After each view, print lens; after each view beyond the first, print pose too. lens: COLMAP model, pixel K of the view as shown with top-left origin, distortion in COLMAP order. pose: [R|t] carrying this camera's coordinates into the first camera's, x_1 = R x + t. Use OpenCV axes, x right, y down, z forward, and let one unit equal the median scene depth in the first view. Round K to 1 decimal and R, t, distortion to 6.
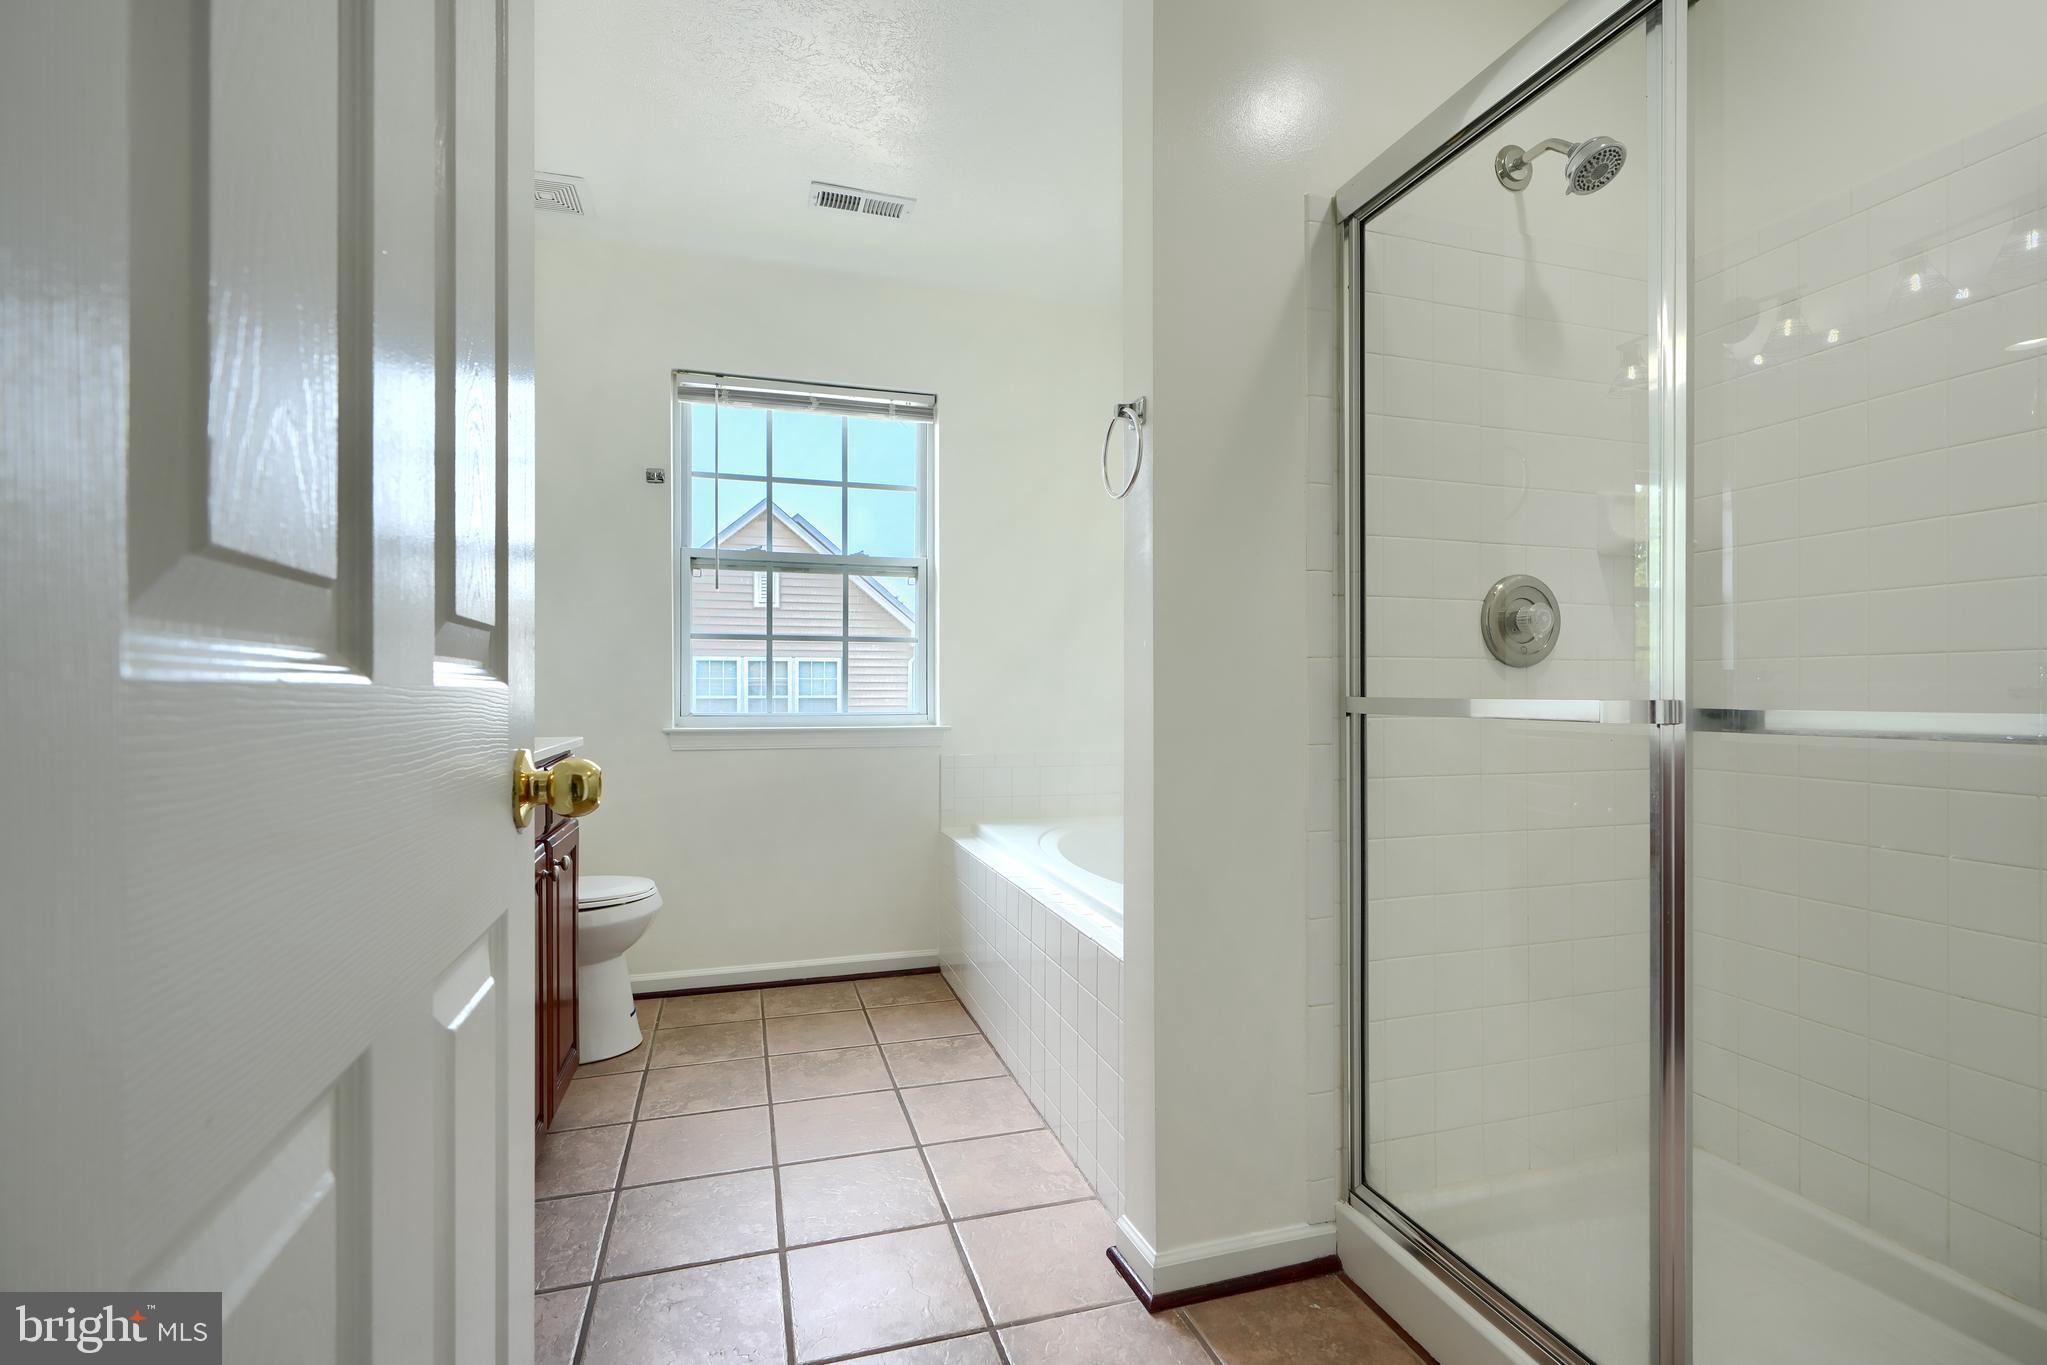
lens RADIAL K [[899.7, 0, 1005.2], [0, 899.7, 674.2], [0, 0, 1]] dist [0.001233, -0.000056]
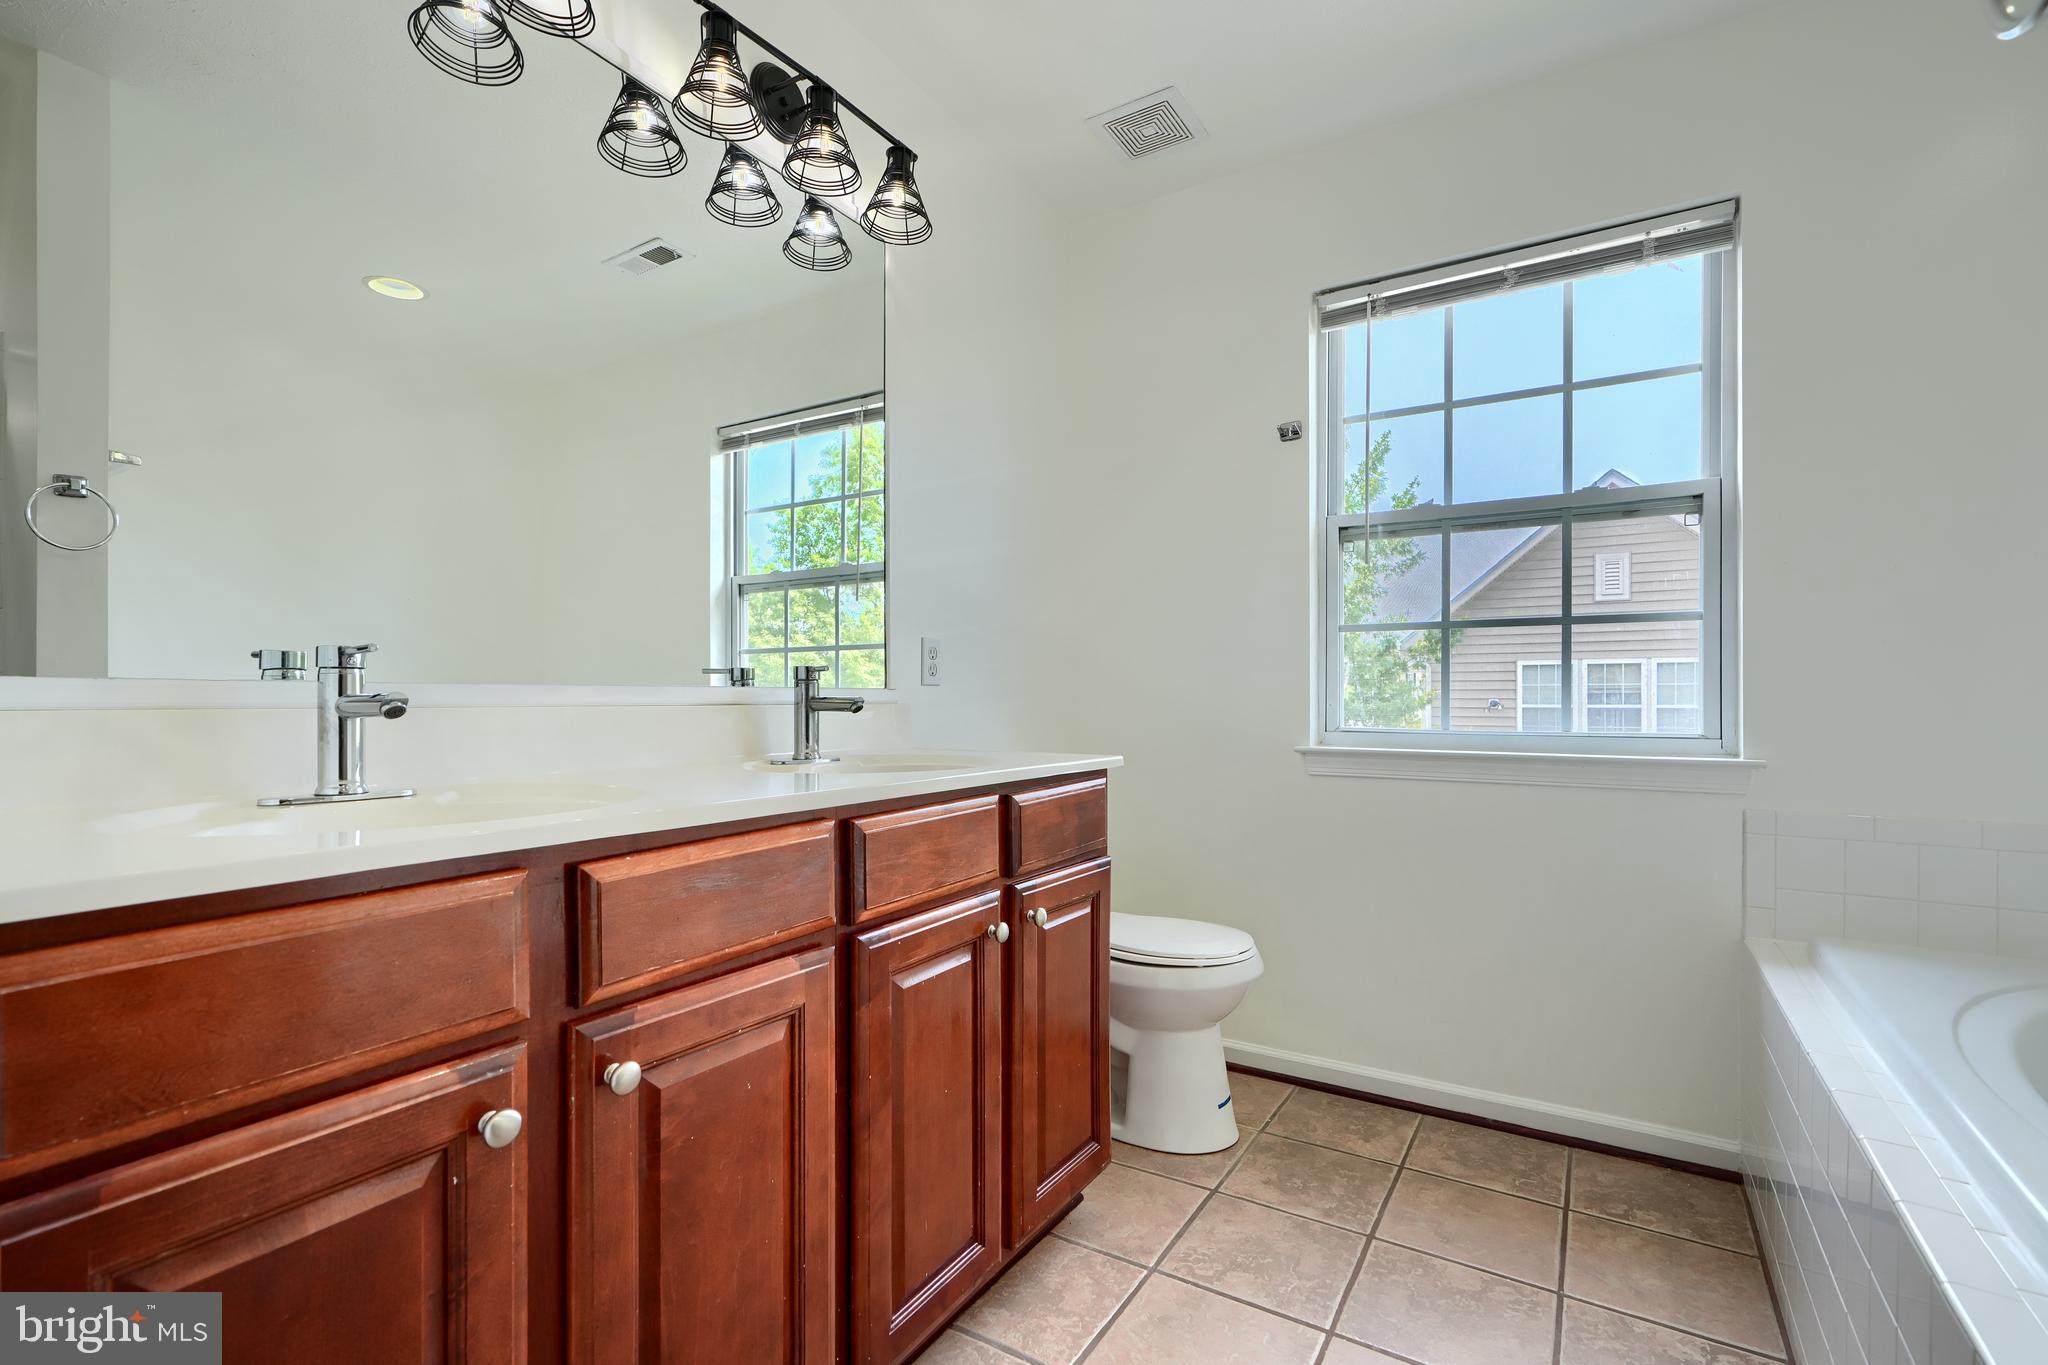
lens RADIAL K [[900.1, 0, 1060.4], [0, 900.1, 692.1], [0, 0, 1]] dist [0.001233, -0.000056]
pose [[0.673384, -0.004020, -0.739282, 0.065489], [0.012053, 0.999912, 0.005542, 0.005391], [0.739195, -0.012643, 0.673373, 0.300904]]
